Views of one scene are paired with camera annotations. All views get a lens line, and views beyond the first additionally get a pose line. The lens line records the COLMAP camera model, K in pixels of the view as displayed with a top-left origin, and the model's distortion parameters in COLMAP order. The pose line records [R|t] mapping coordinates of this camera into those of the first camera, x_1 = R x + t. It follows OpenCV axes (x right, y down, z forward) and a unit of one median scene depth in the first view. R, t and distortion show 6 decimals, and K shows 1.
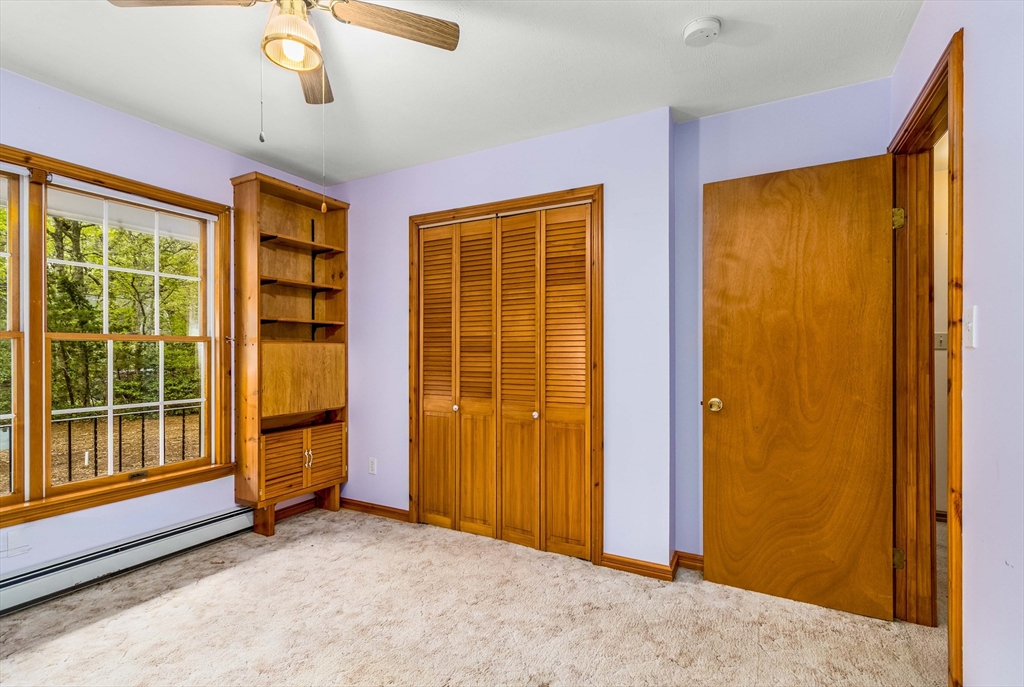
lens RADIAL K [[468.3, 0, 508.9], [0, 468.3, 350.7], [0, 0, 1]] dist [0.001391, -0.000655]
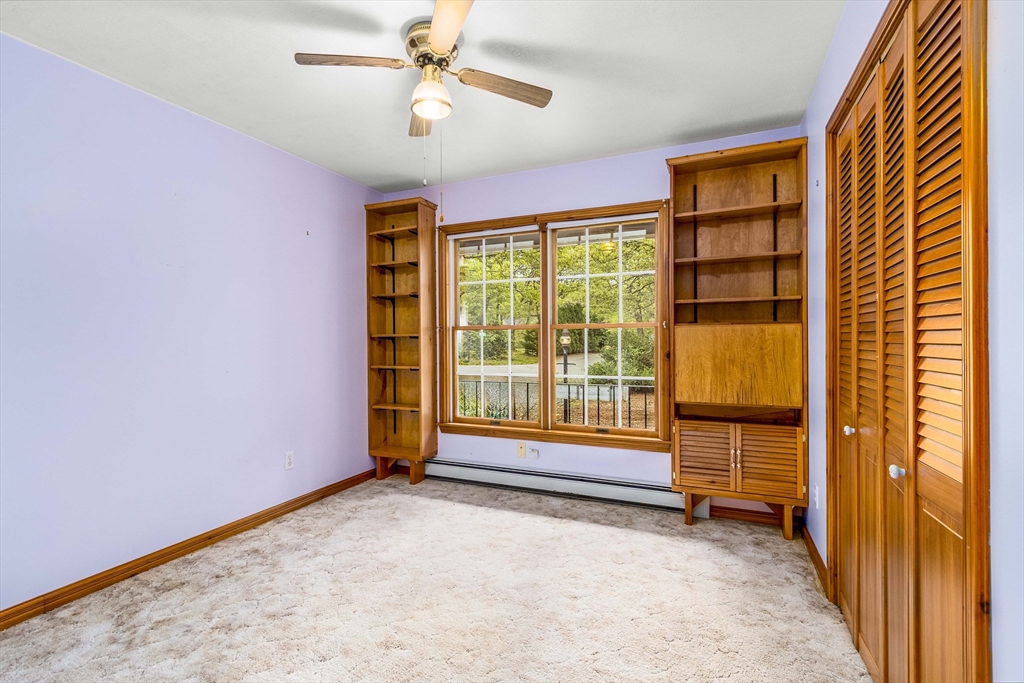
lens RADIAL K [[468.3, 0, 503.1], [0, 468.3, 337.9], [0, 0, 1]] dist [0.001391, -0.000655]
pose [[0.084015, -0.002344, -0.996462, 0.415326], [0.007833, 0.999968, -0.001692, 0.005257], [0.996434, -0.007663, 0.084031, 0.520234]]
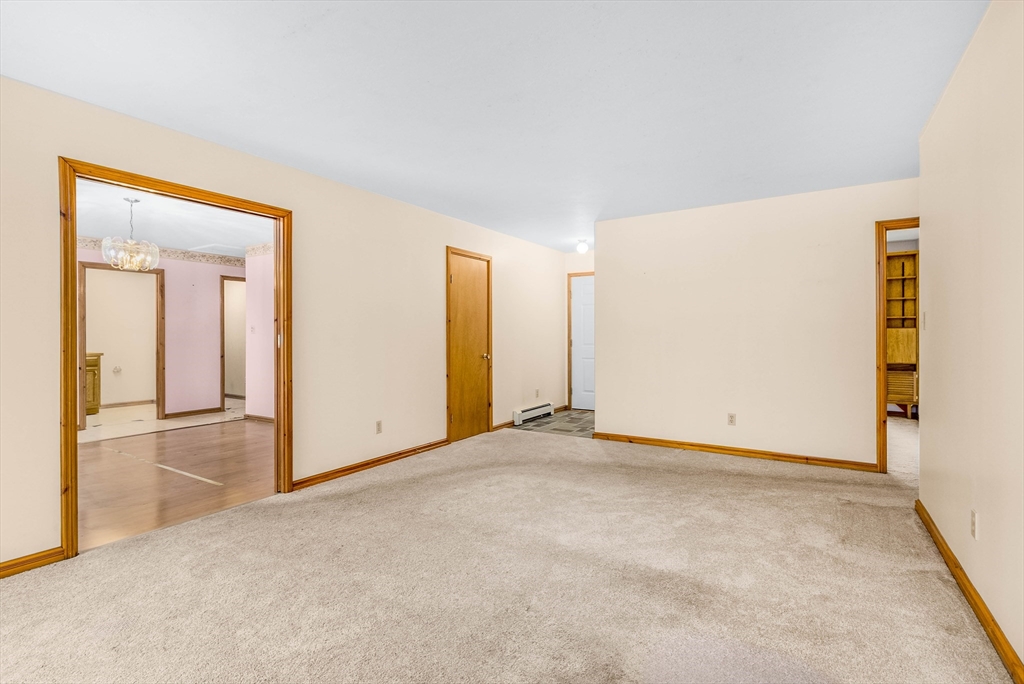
lens RADIAL K [[468.3, 0, 514.5], [0, 468.3, 341.4], [0, 0, 1]] dist [0.001391, -0.000655]
pose [[-0.078773, -0.003838, -0.996885, 1.797205], [0.005467, 0.999976, -0.004282, 0.039487], [0.996878, -0.005787, -0.078750, -0.458158]]
